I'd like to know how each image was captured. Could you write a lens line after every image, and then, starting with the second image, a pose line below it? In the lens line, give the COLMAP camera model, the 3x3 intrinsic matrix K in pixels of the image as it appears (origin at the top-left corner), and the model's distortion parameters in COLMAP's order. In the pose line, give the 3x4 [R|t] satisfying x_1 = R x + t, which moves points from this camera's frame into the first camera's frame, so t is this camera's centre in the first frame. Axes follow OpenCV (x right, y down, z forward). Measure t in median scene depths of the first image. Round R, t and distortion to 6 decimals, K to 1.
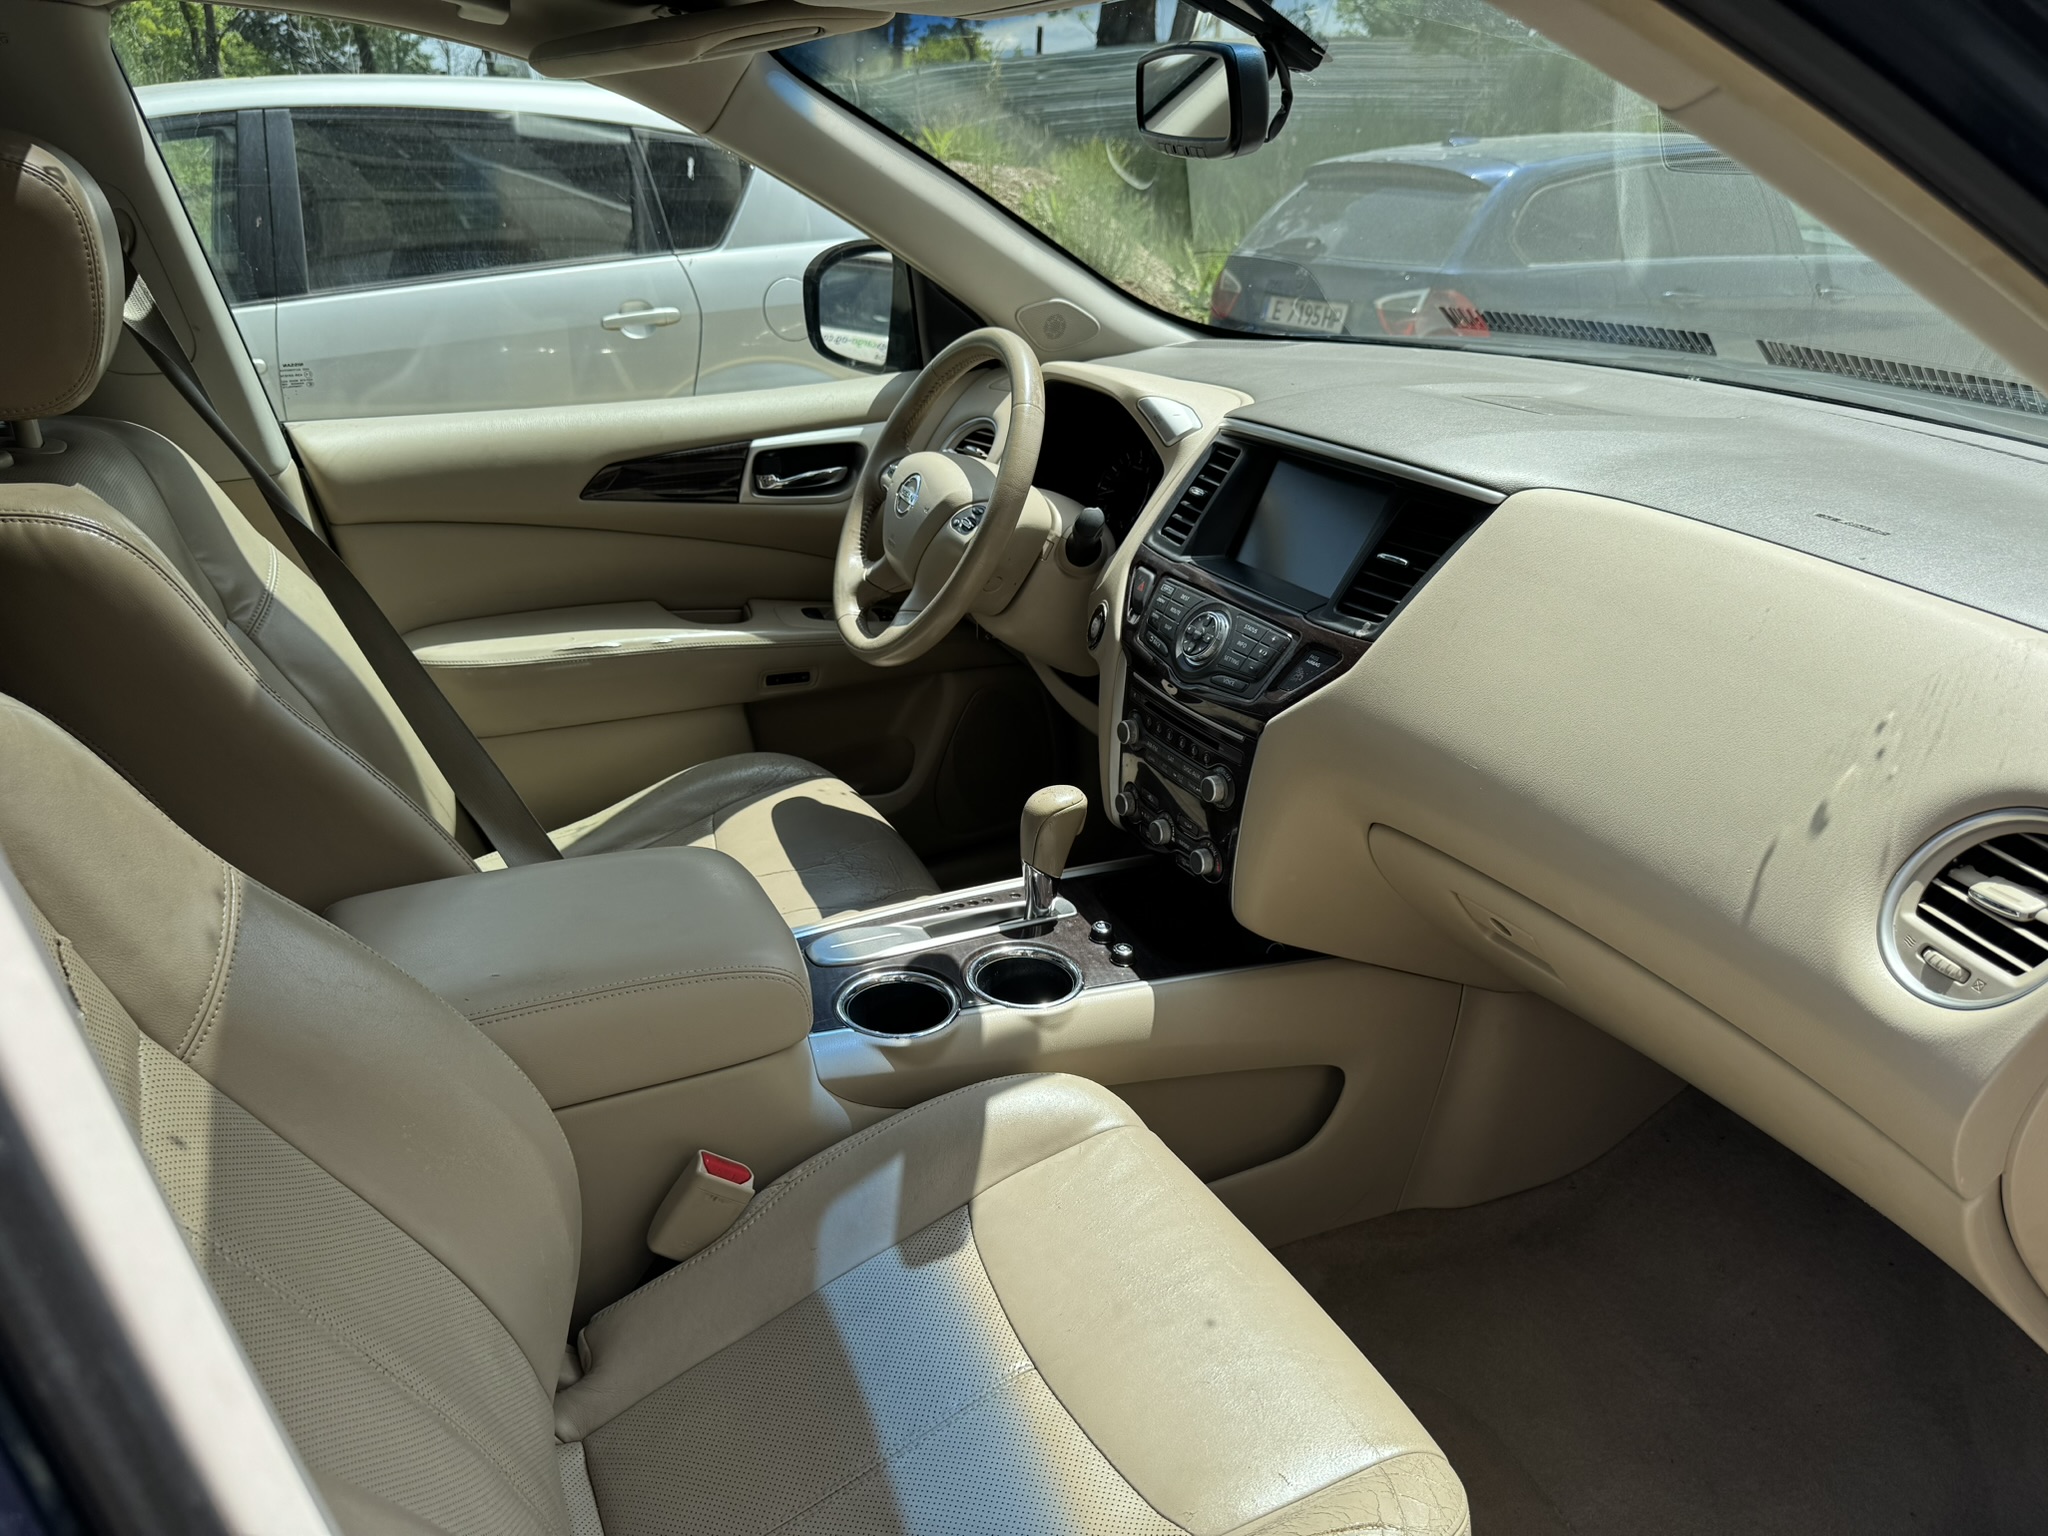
lens RADIAL K [[1440.9, 0, 1024.0], [0, 1440.9, 768.0], [0, 0, 1]] dist [0.008349, -0.003023]
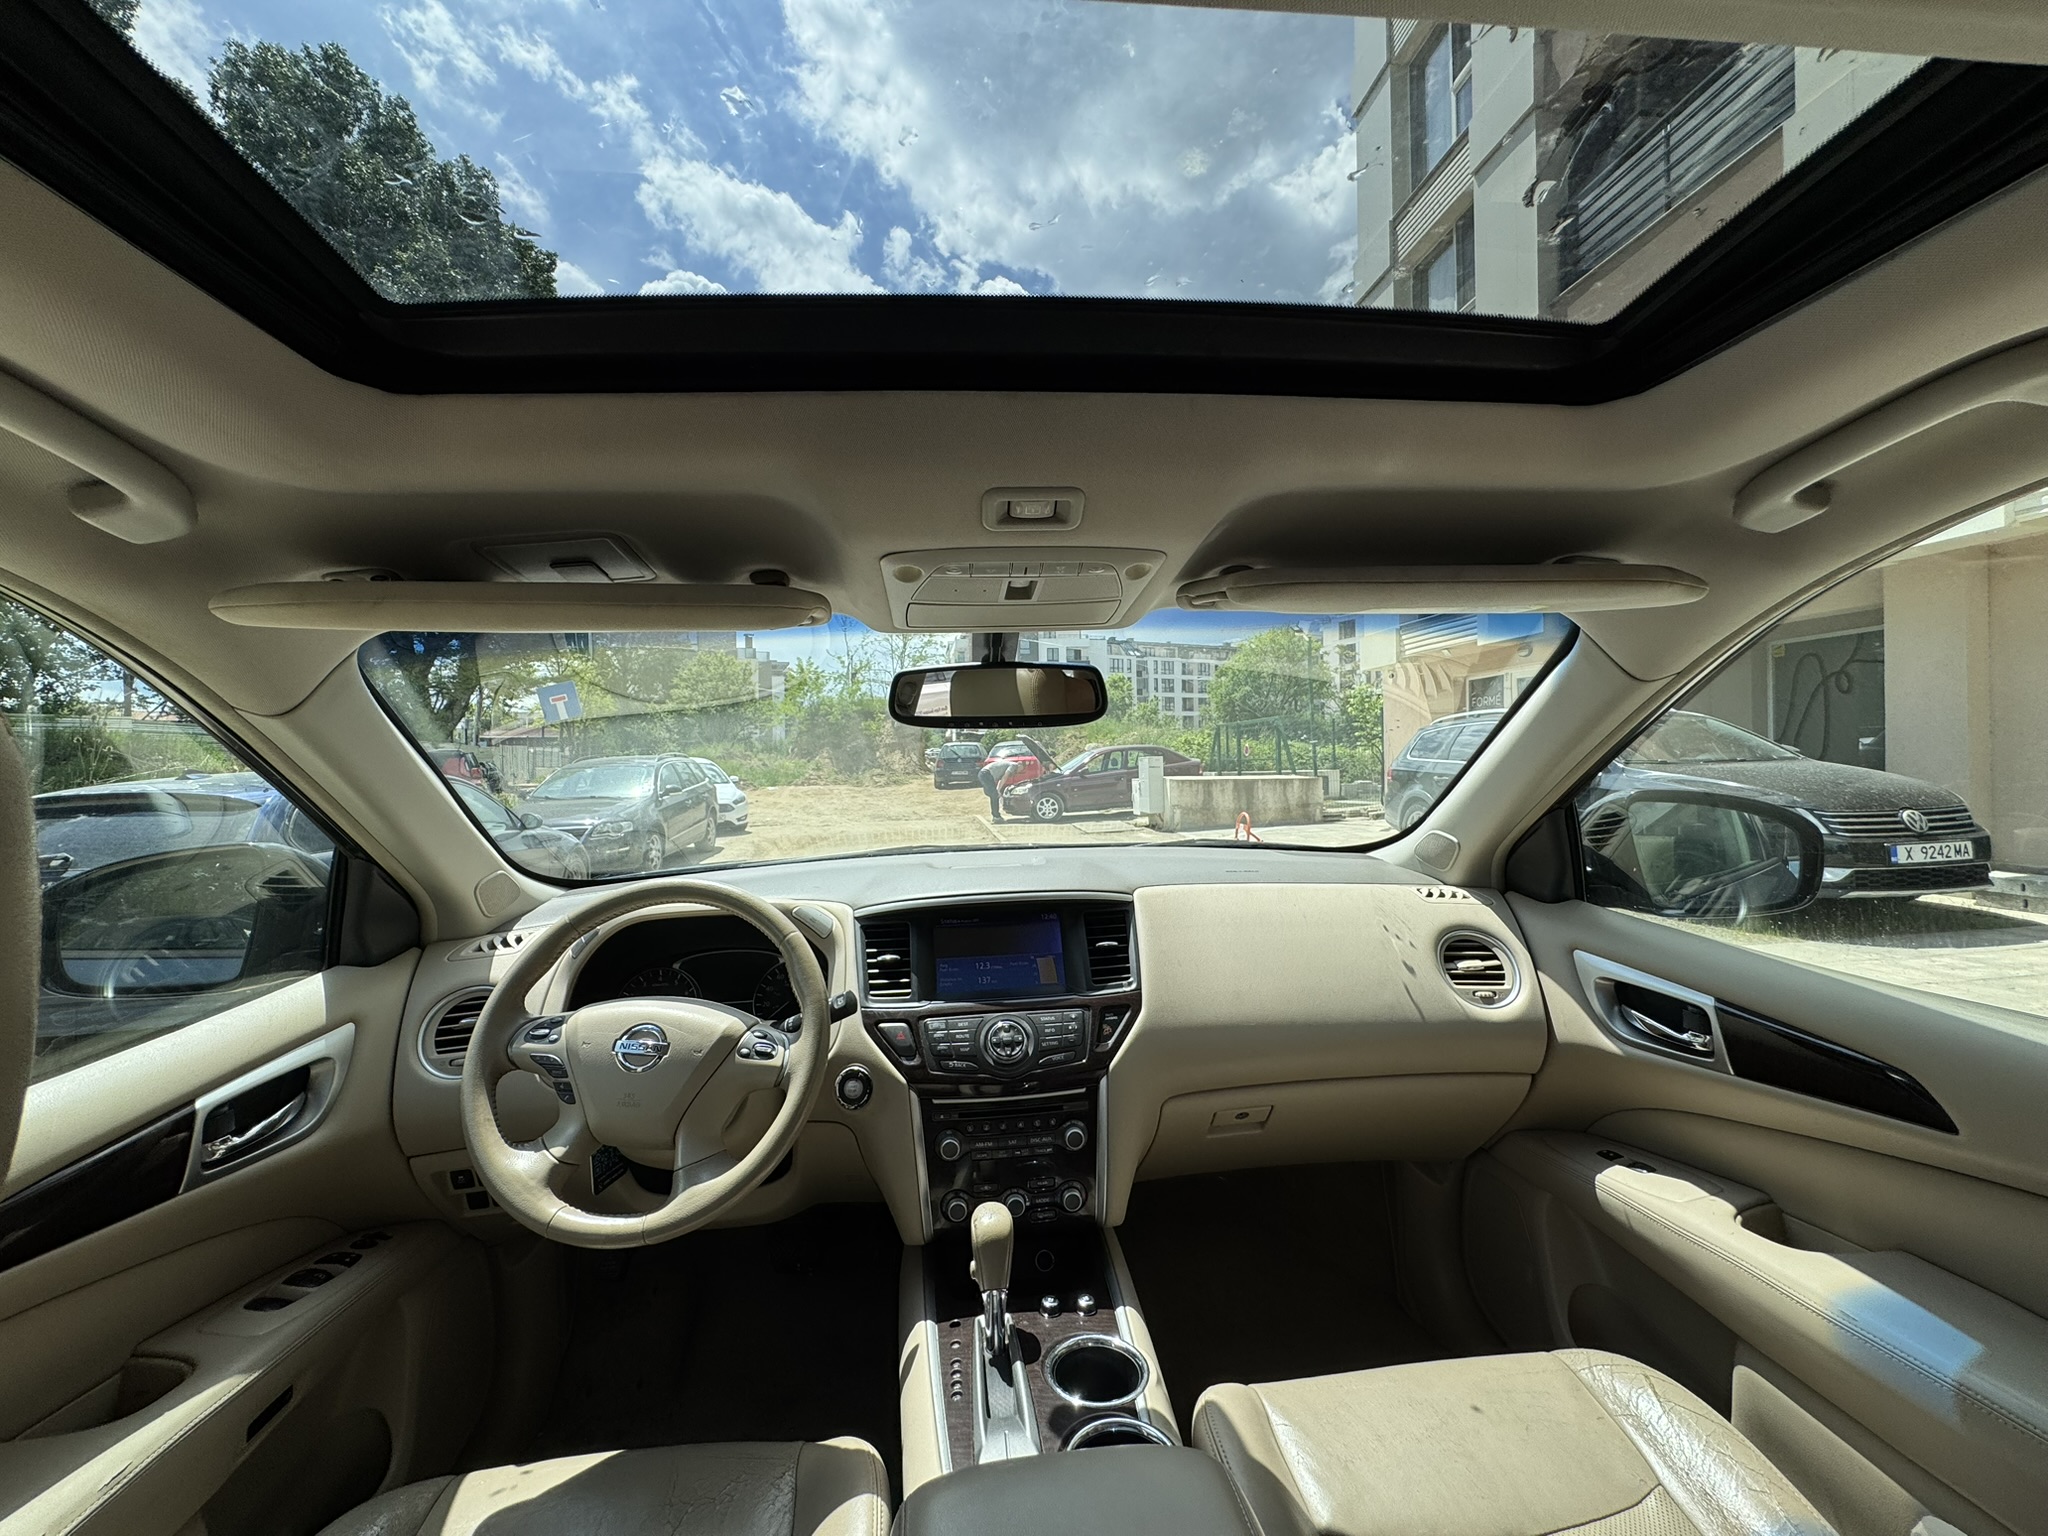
lens RADIAL K [[817.6, 0, 1021.0], [0, 817.6, 759.4], [0, 0, 1]] dist [0.018934, 0.000003]
pose [[0.343544, -0.006523, 0.939114, -0.571973], [0.400603, 0.905453, -0.140259, -0.204946], [-0.849408, 0.424397, 0.313676, 0.574776]]
